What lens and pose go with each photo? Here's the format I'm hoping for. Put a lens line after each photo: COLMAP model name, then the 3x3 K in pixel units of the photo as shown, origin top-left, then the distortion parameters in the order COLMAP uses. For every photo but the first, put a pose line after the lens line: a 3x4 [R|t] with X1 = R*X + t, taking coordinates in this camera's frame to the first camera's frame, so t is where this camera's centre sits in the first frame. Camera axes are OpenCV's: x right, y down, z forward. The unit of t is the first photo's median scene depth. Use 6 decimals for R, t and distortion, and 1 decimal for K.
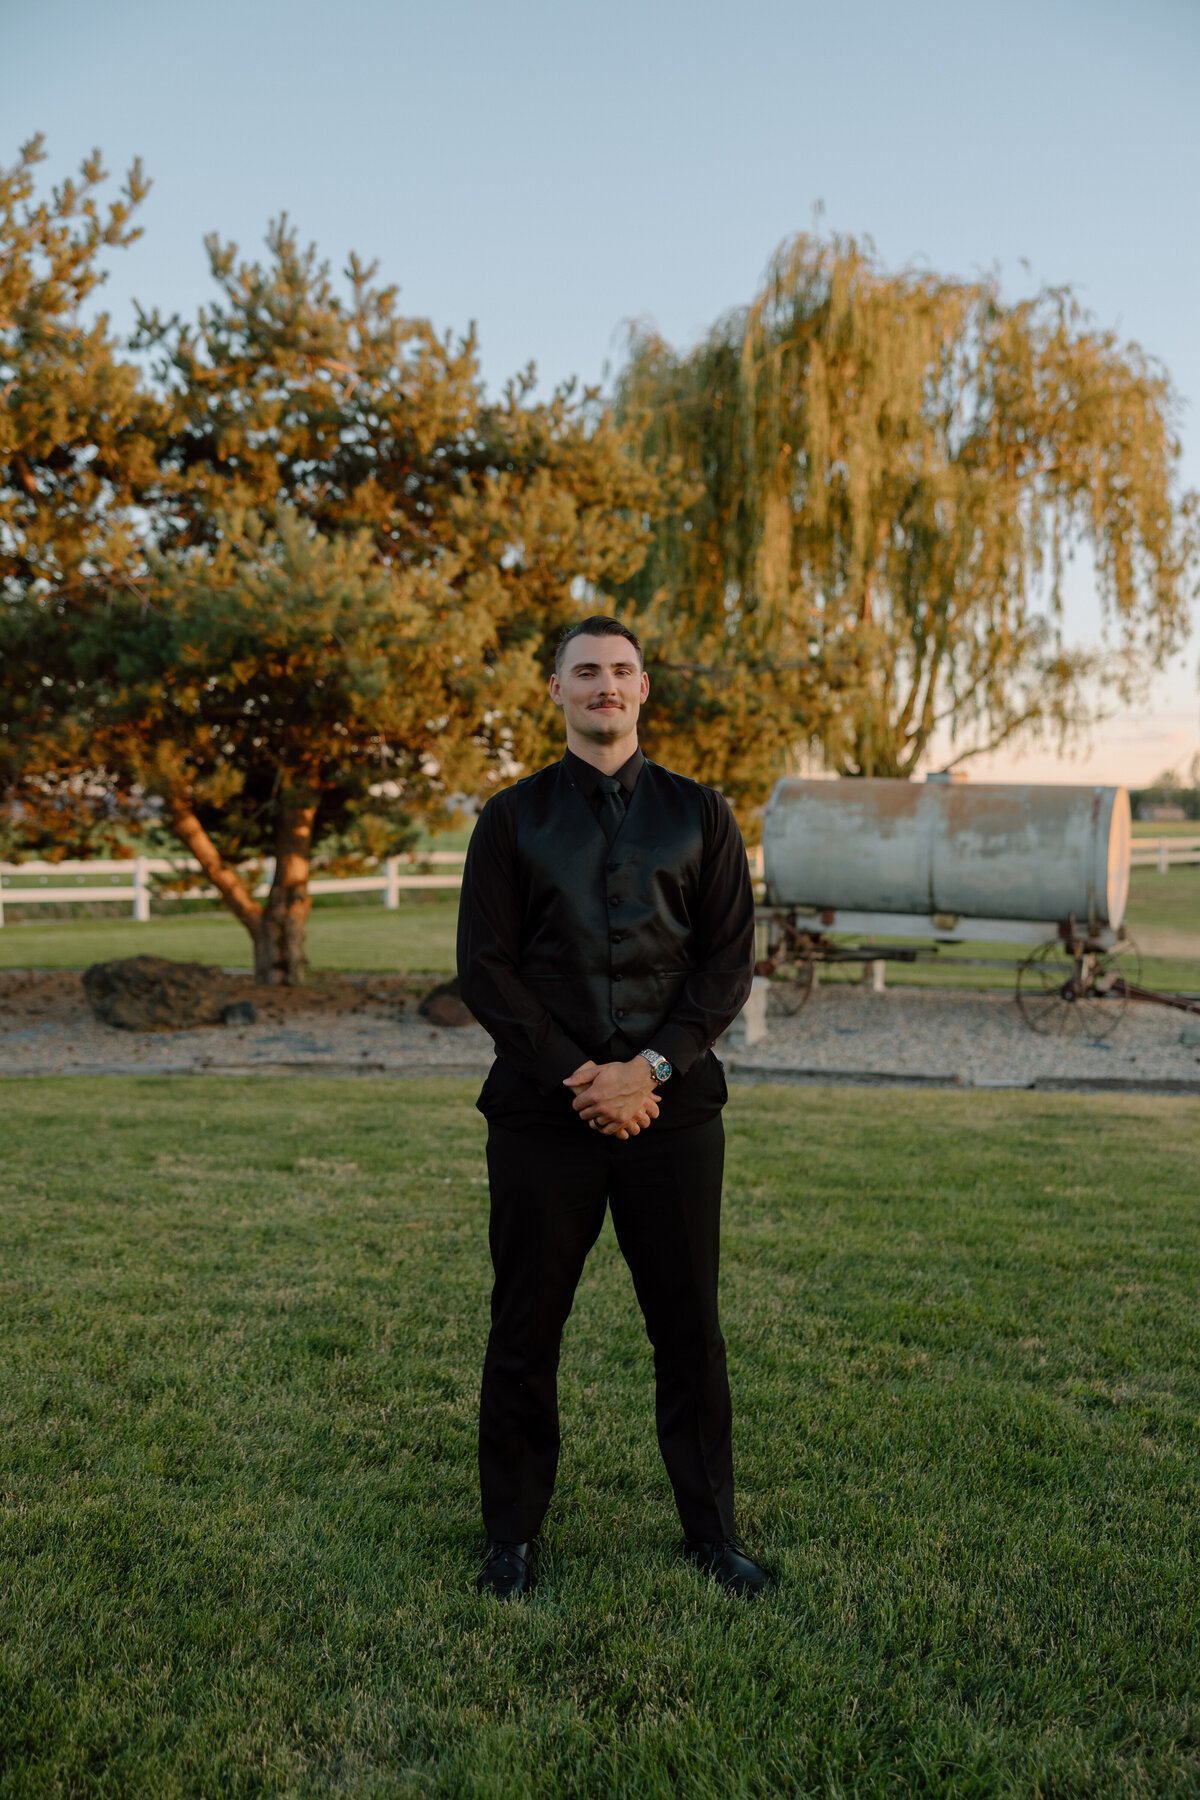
lens RADIAL K [[1812.5, 0, 595.1], [0, 1812.5, 901.8], [0, 0, 1]] dist [0.013387, 0.000000]
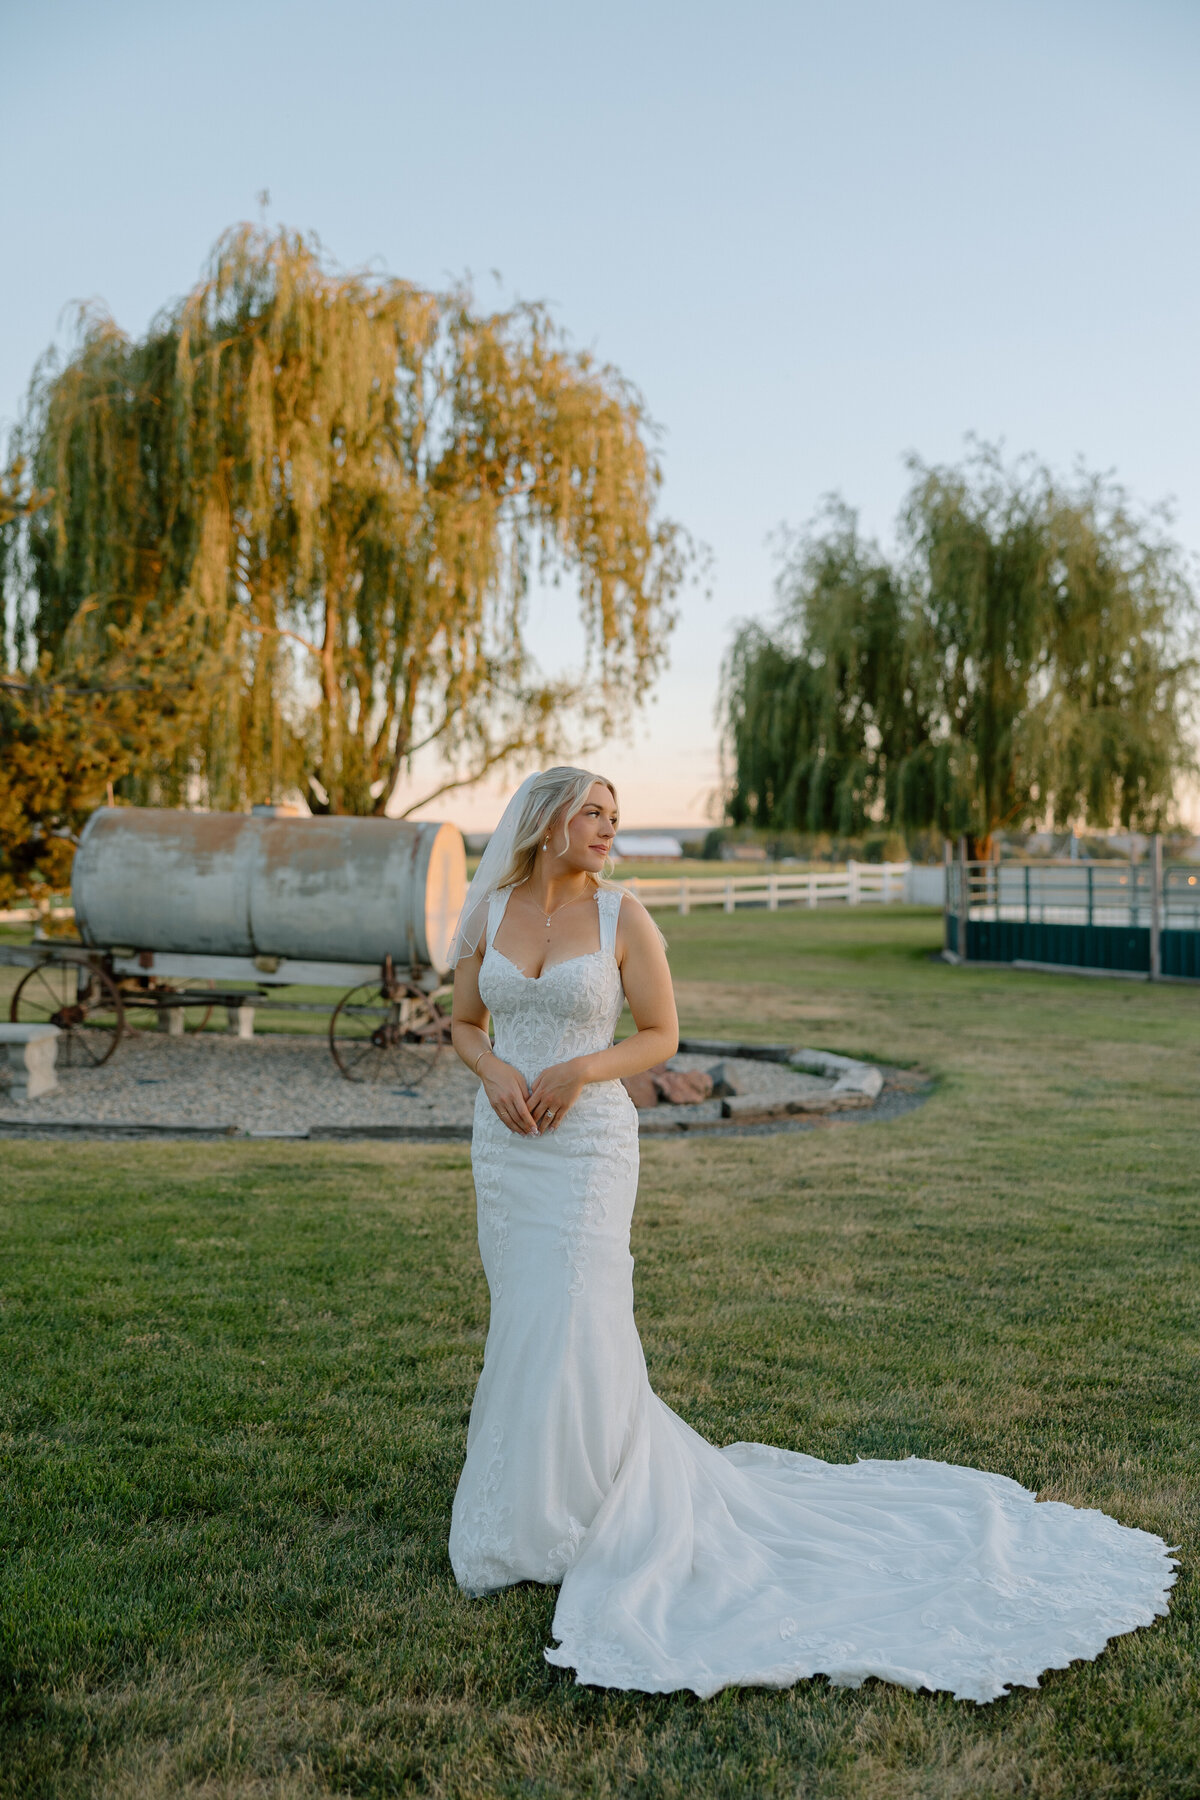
lens RADIAL K [[1982.1, 0, 608.8], [0, 1982.1, 895.3], [0, 0, 1]] dist [0.005051, 0.000000]
pose [[0.973906, 0.007430, 0.226830, 0.068005], [-0.001829, 0.999688, -0.024893, 0.000335], [-0.226944, 0.023829, 0.973616, -0.022472]]
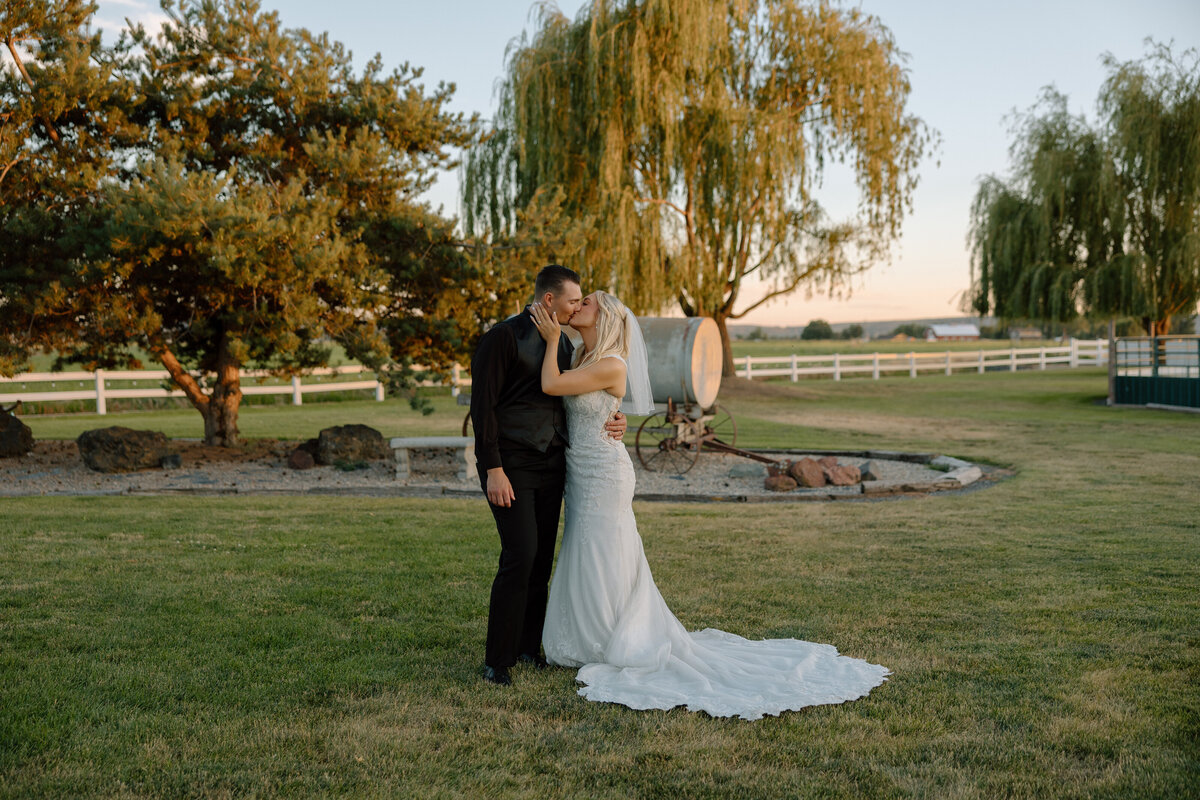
lens RADIAL K [[1321.4, 0, 598.5], [0, 1321.4, 402.7], [0, 0, 1]] dist [0.005051, 0.000000]
pose [[0.999771, -0.005121, -0.020802, 0.109531], [0.005158, 0.999985, 0.001716, 0.004317], [0.020793, -0.001823, 0.999782, -0.093354]]
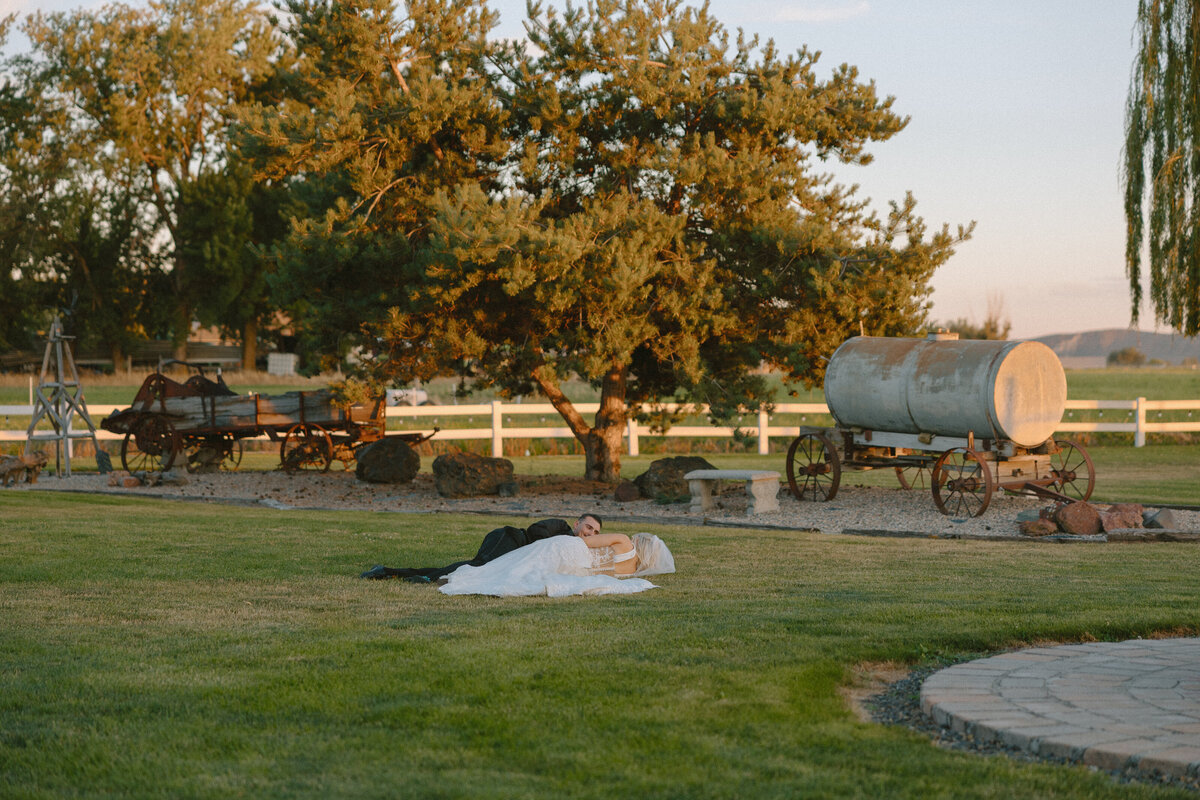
lens RADIAL K [[2330.8, 0, 597.1], [0, 2330.8, 402.0], [0, 0, 1]] dist [0.166531, 0.000000]
pose [[0.855665, 0.005253, -0.517503, 0.476008], [-0.021450, 0.999449, -0.025322, 0.017916], [0.517085, 0.032768, 0.855307, -0.364324]]
